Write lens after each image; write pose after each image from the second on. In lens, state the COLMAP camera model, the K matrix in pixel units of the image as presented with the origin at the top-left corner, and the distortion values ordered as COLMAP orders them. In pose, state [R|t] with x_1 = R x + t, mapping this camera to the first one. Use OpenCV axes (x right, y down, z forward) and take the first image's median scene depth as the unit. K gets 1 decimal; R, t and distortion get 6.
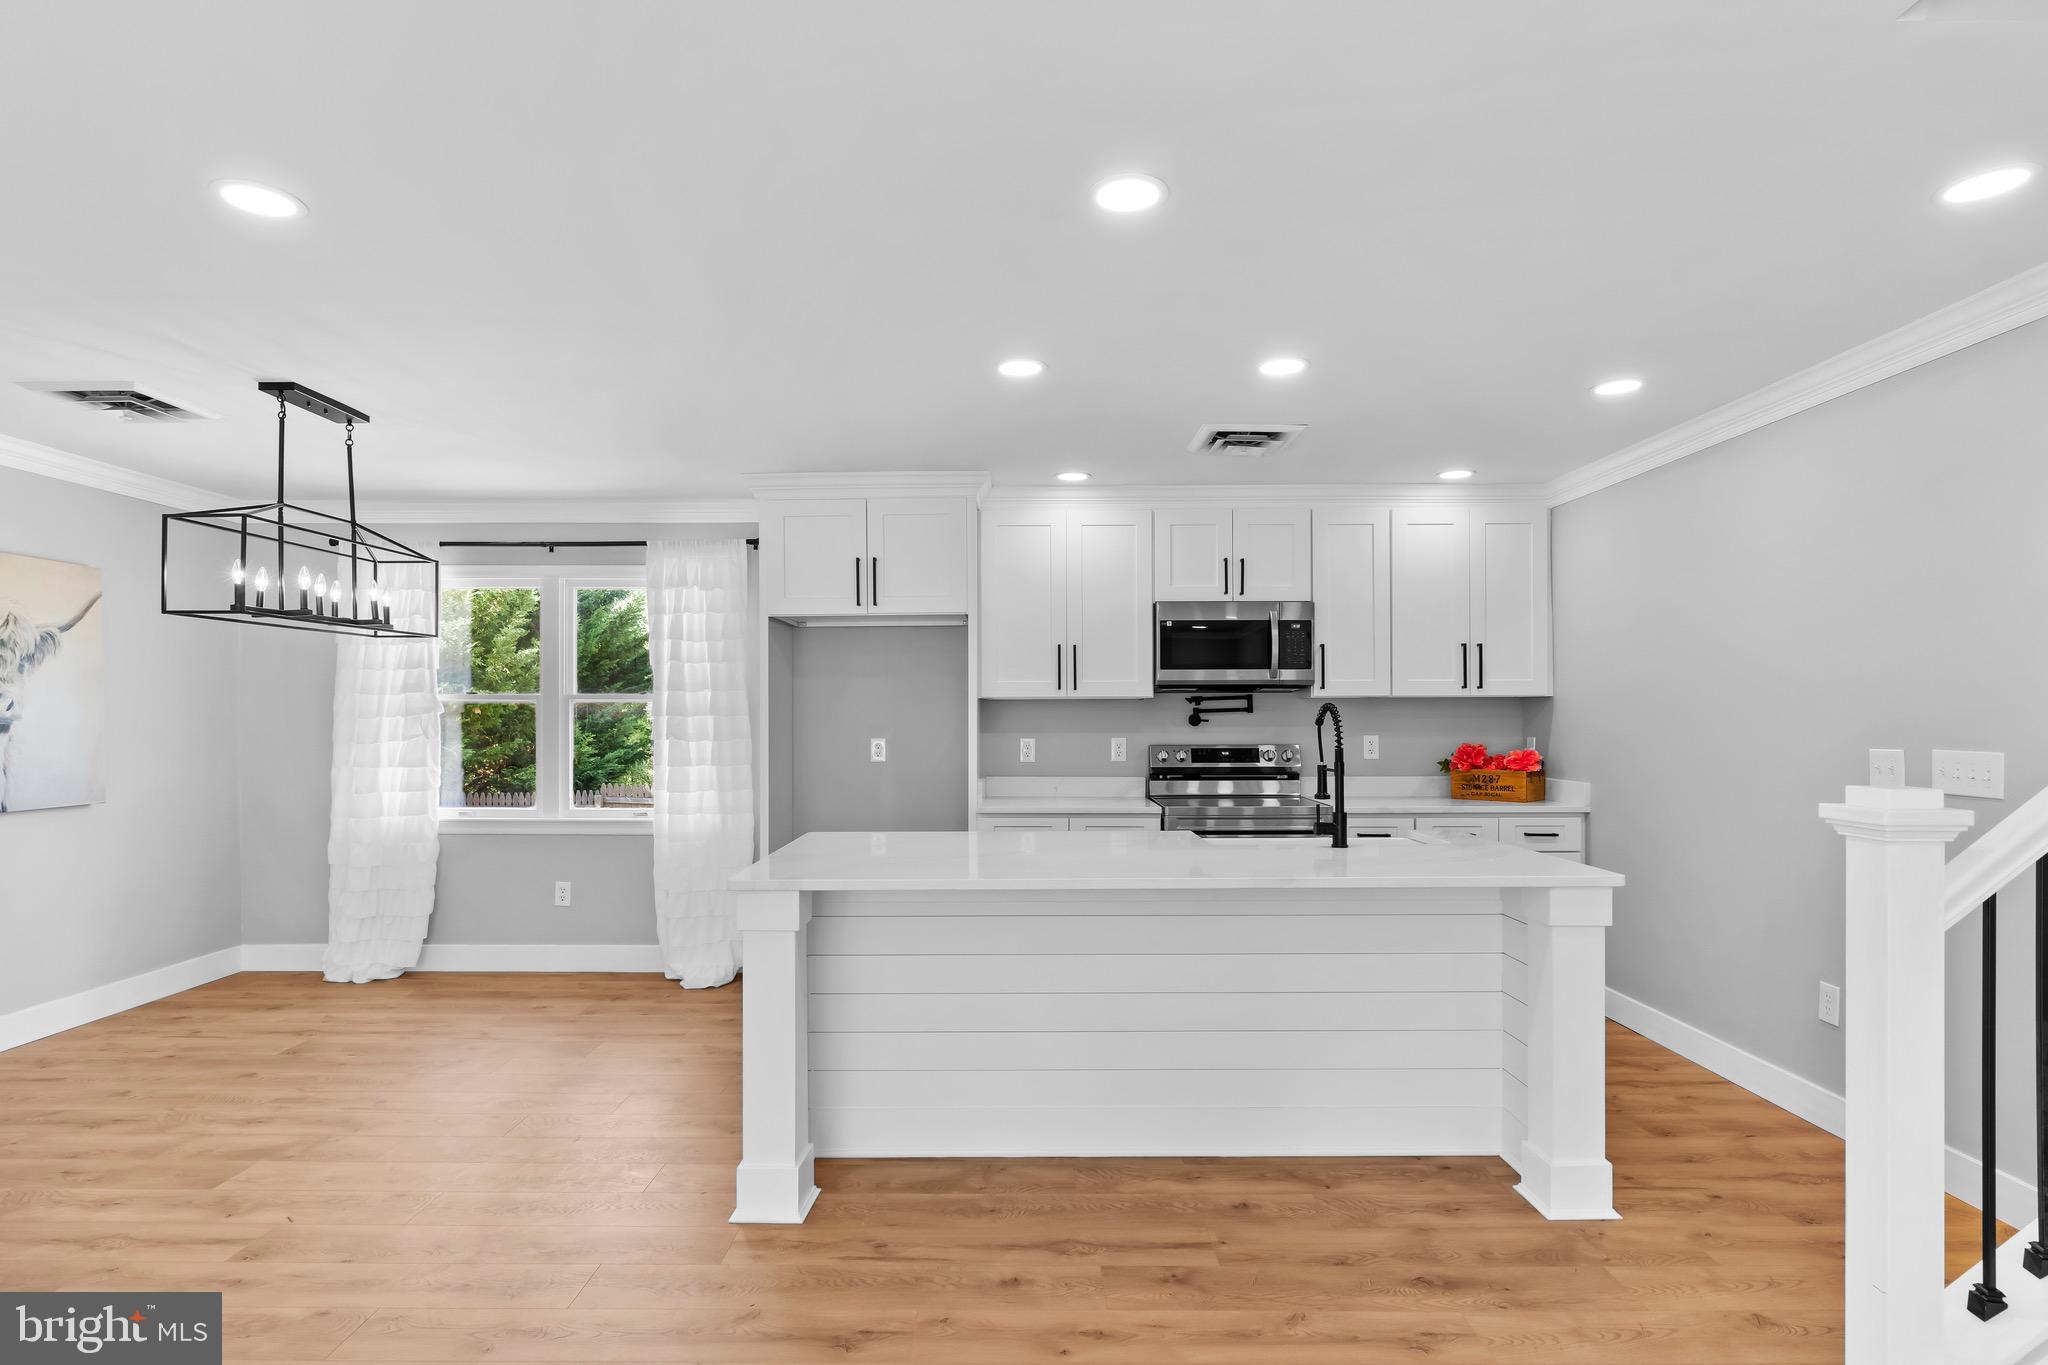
lens RADIAL K [[1046.0, 0, 1017.2], [0, 1046.0, 723.8], [0, 0, 1]] dist [-0.009814, 0.006173]
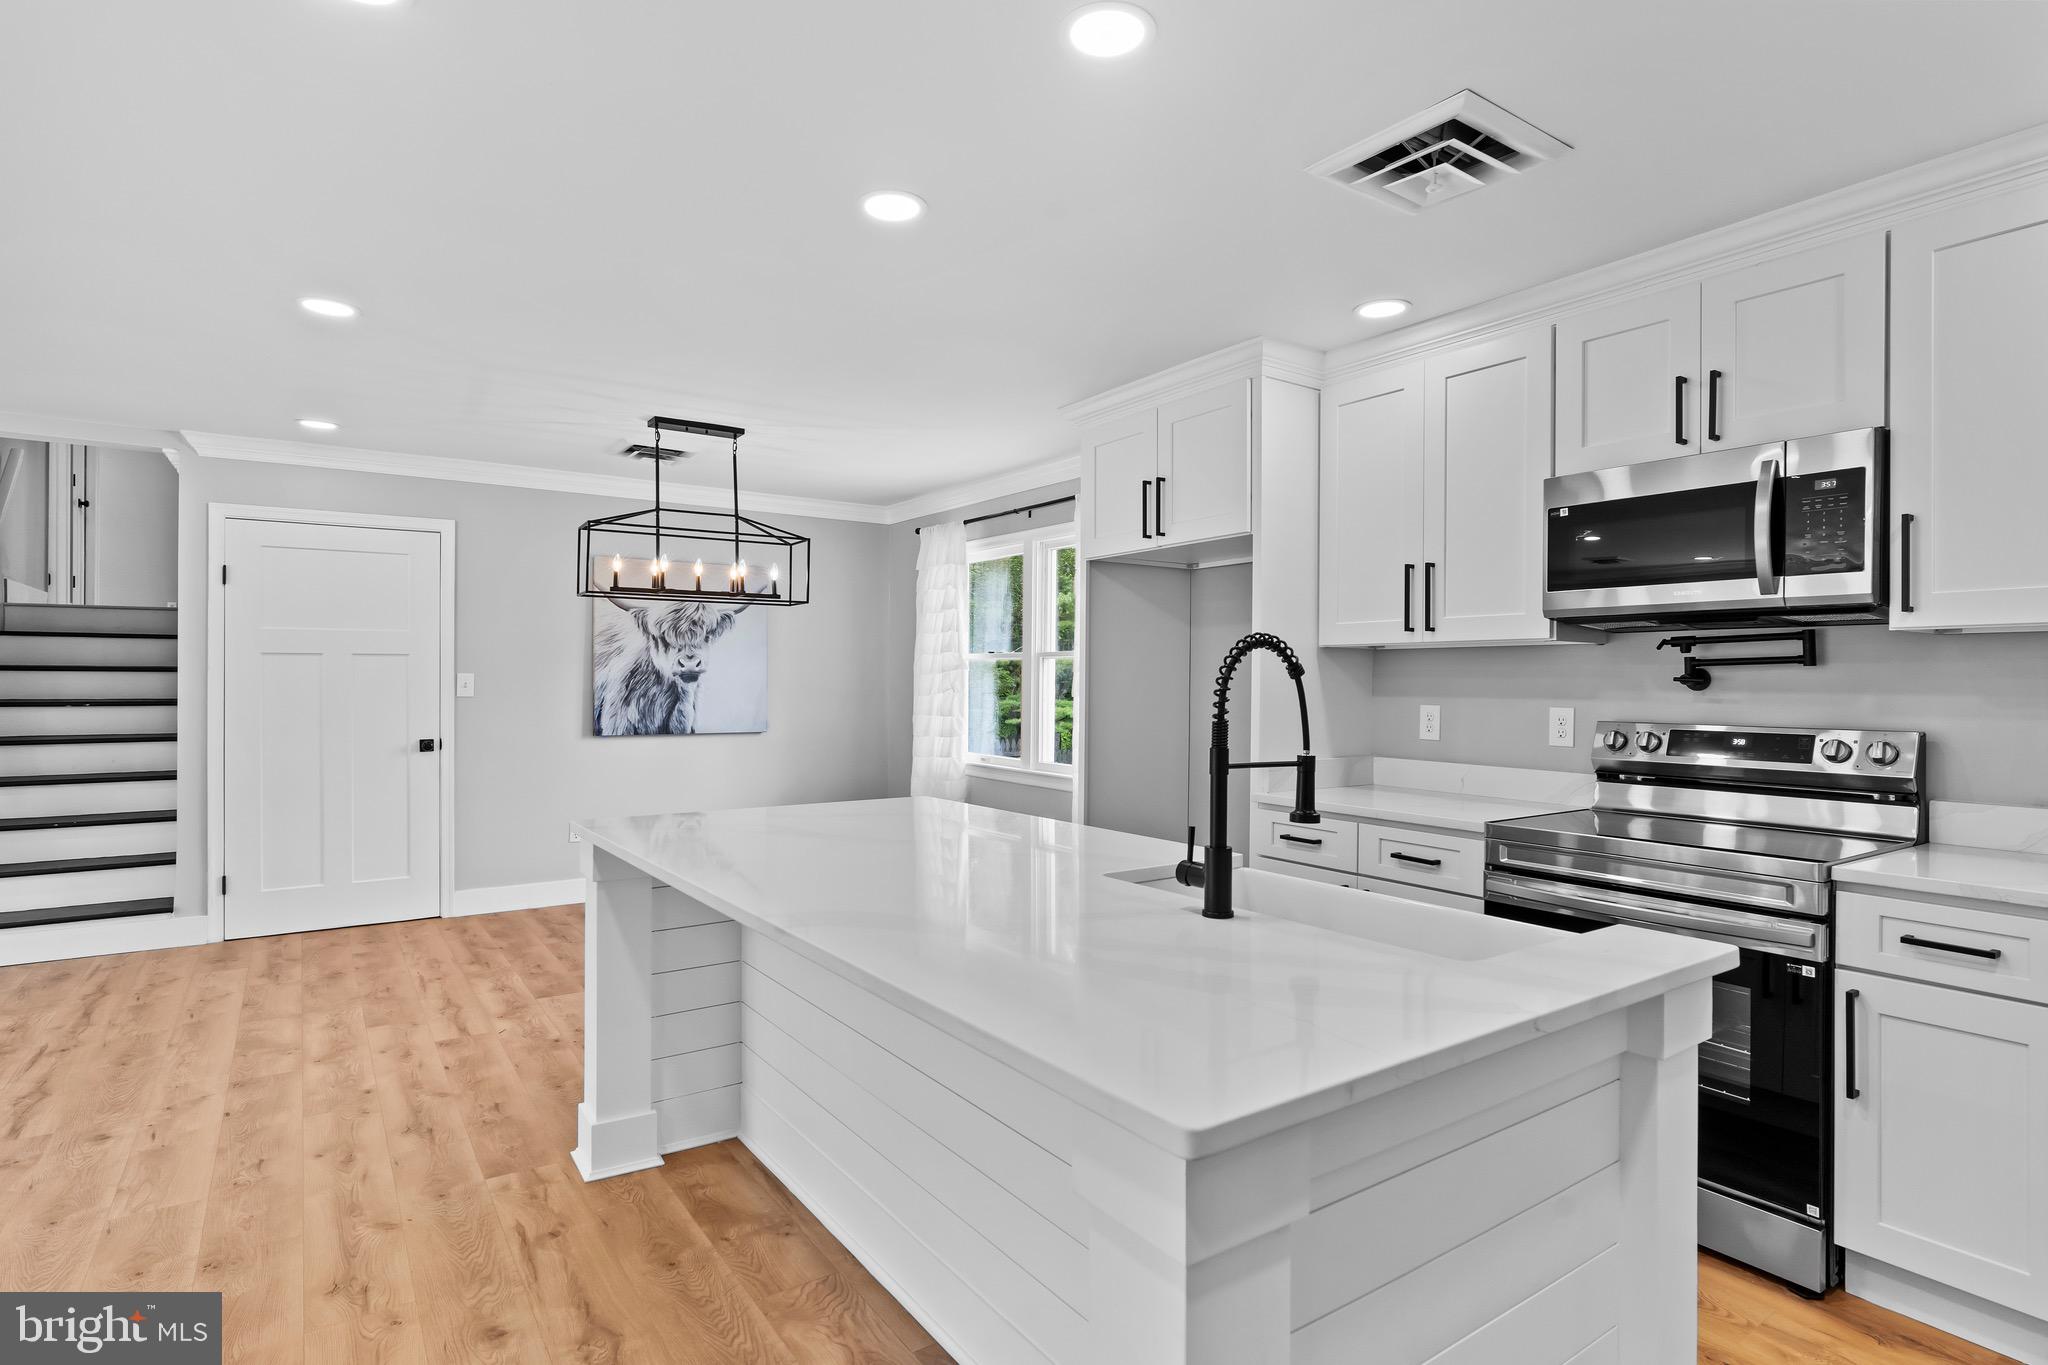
lens RADIAL K [[1046.0, 0, 1021.5], [0, 1046.0, 680.3], [0, 0, 1]] dist [-0.009814, 0.006173]
pose [[0.573228, 0.005643, -0.819377, 0.449999], [-0.014421, 0.999891, -0.003203, 0.004114], [0.819269, 0.013653, 0.573247, 0.421680]]
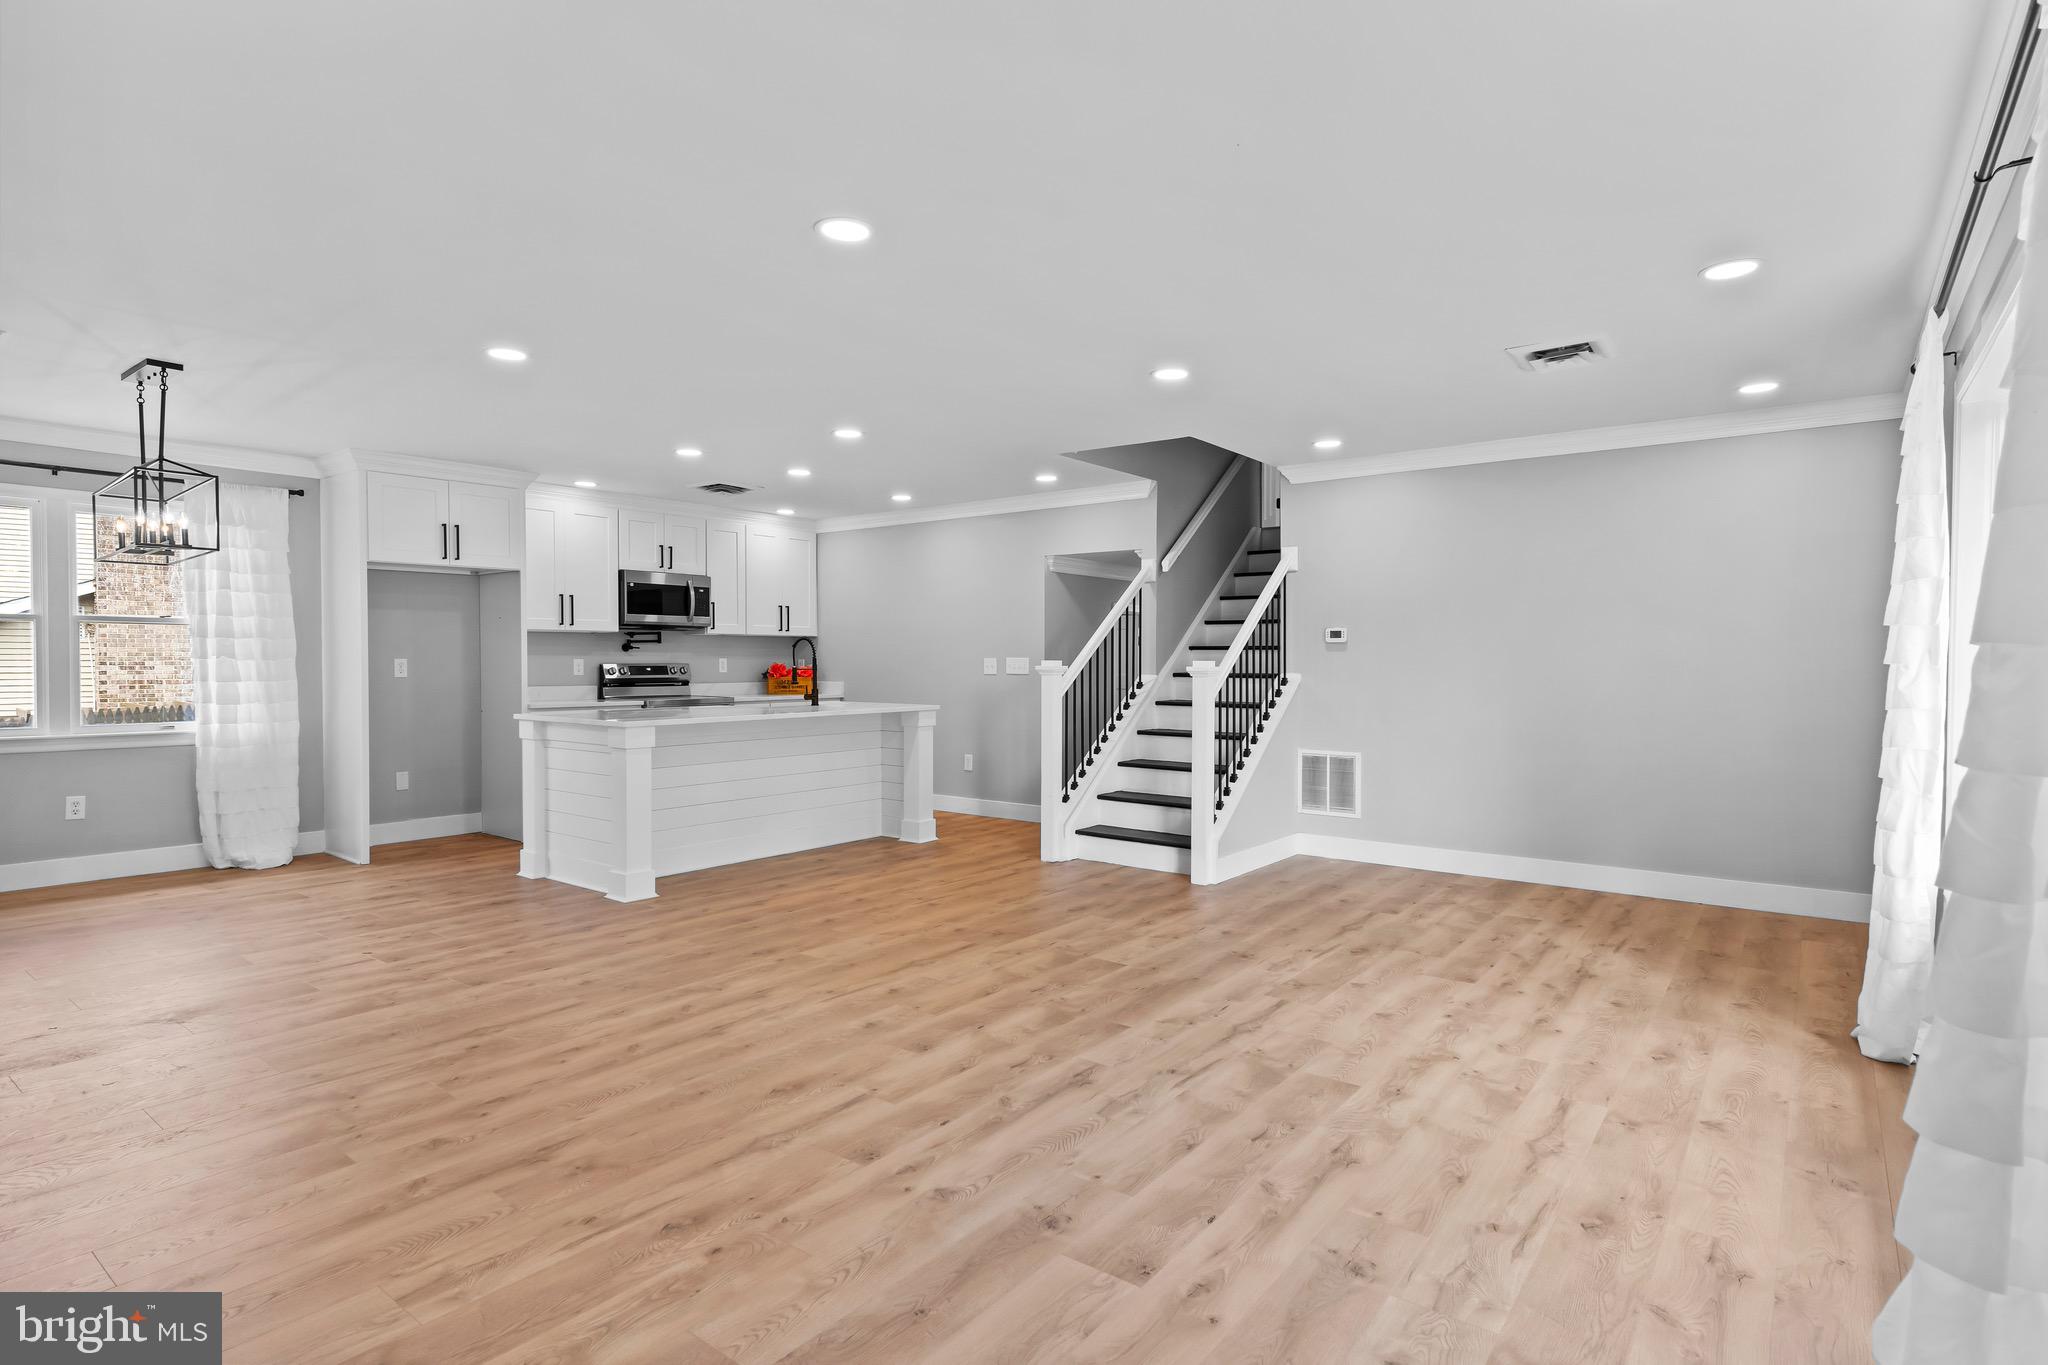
lens RADIAL K [[1046.0, 0, 1020.9], [0, 1046.0, 679.0], [0, 0, 1]] dist [-0.009814, 0.006173]
pose [[0.605845, -0.011009, 0.795507, -0.737920], [0.003416, 0.999931, 0.011237, 0.028959], [-0.795576, -0.004091, 0.605840, -0.394471]]
